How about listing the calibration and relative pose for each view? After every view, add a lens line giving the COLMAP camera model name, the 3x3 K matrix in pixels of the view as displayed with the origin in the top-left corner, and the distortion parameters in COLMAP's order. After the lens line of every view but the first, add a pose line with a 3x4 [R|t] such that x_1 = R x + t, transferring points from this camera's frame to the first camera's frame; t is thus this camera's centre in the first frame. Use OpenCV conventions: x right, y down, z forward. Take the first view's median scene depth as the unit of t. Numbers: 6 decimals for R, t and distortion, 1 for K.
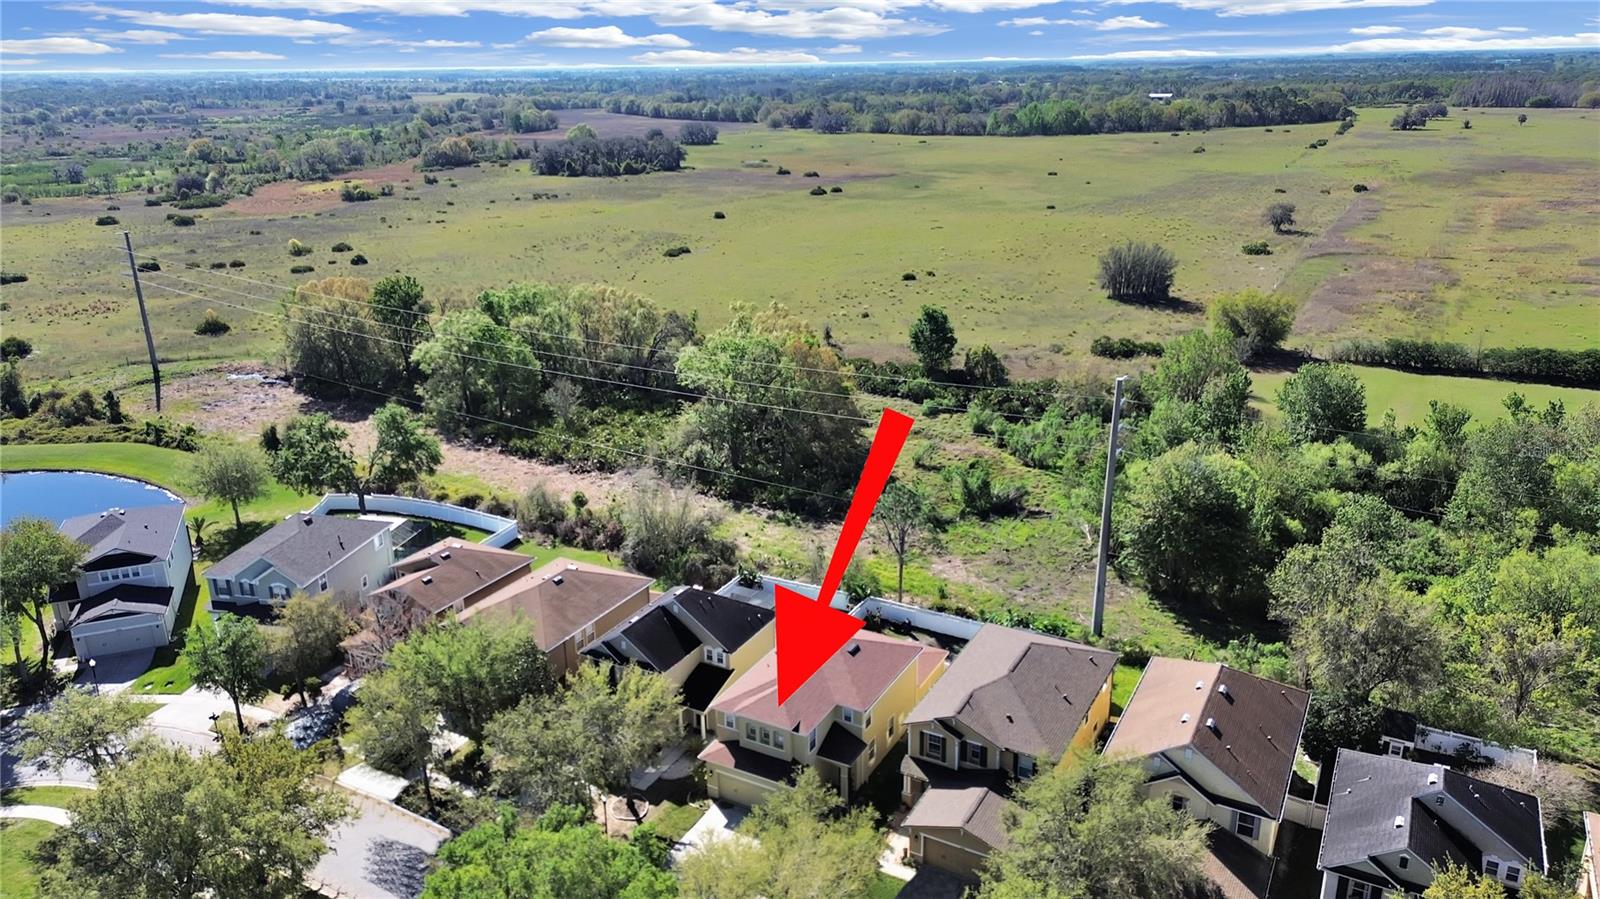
lens RADIAL K [[1127.6, 0, 800.0], [0, 1127.6, 449.5], [0, 0, 1]] dist [0.083225, -0.096775]
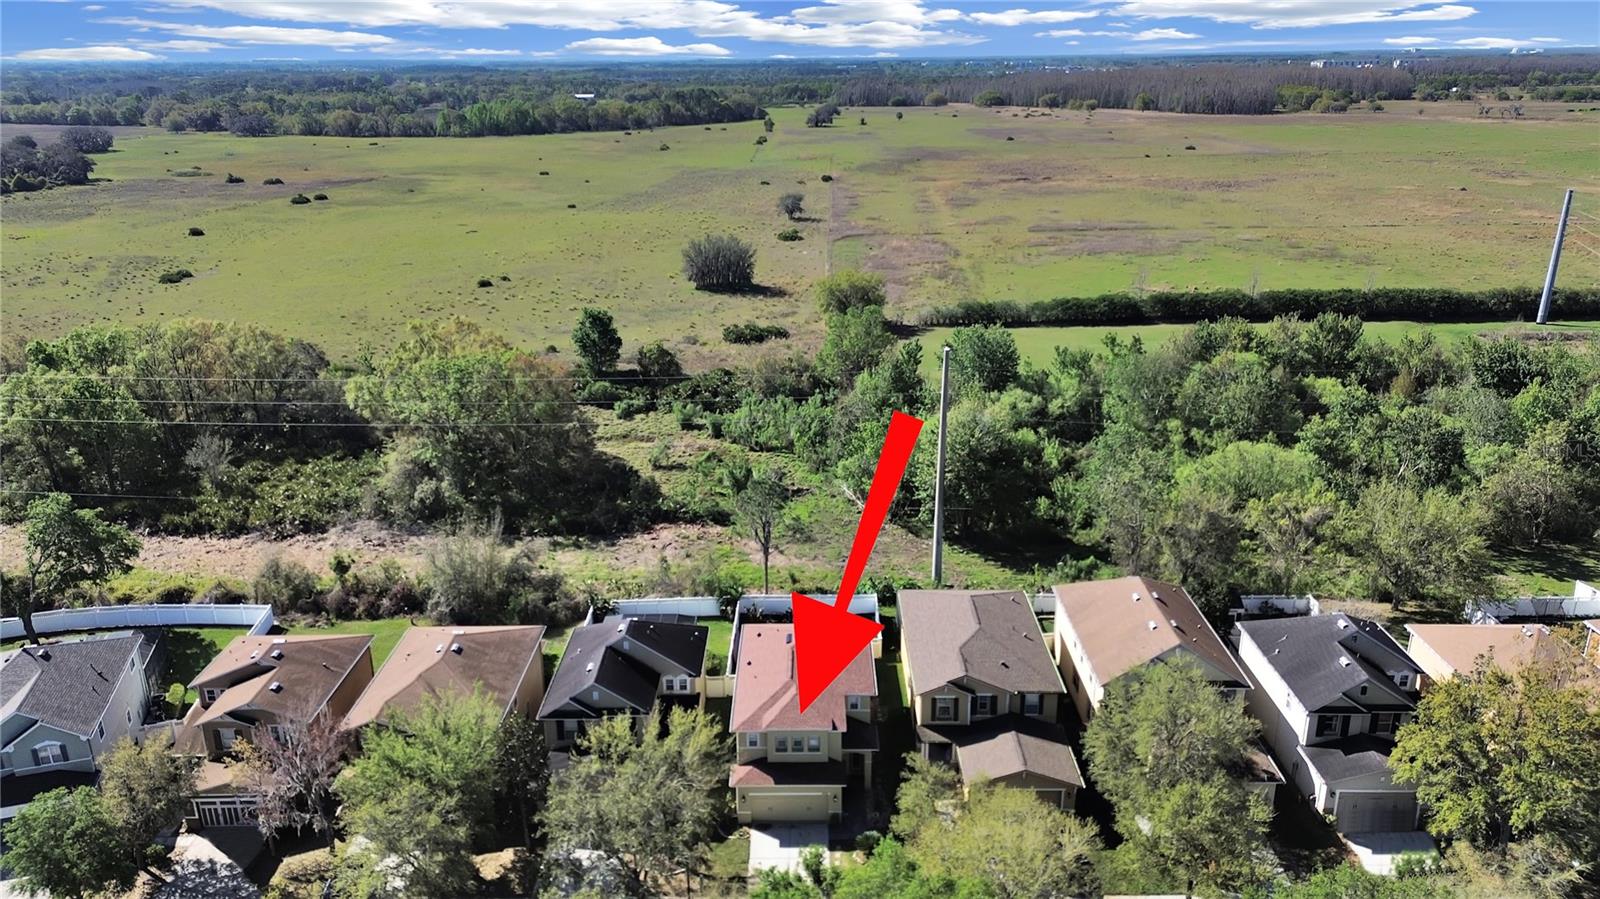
lens RADIAL K [[1127.6, 0, 800.0], [0, 1127.6, 449.5], [0, 0, 1]] dist [0.083225, -0.096775]
pose [[0.873953, -0.150494, 0.462124, -0.204949], [0.150779, 0.987891, 0.036564, -0.015600], [-0.462031, 0.037723, 0.886061, 0.056698]]
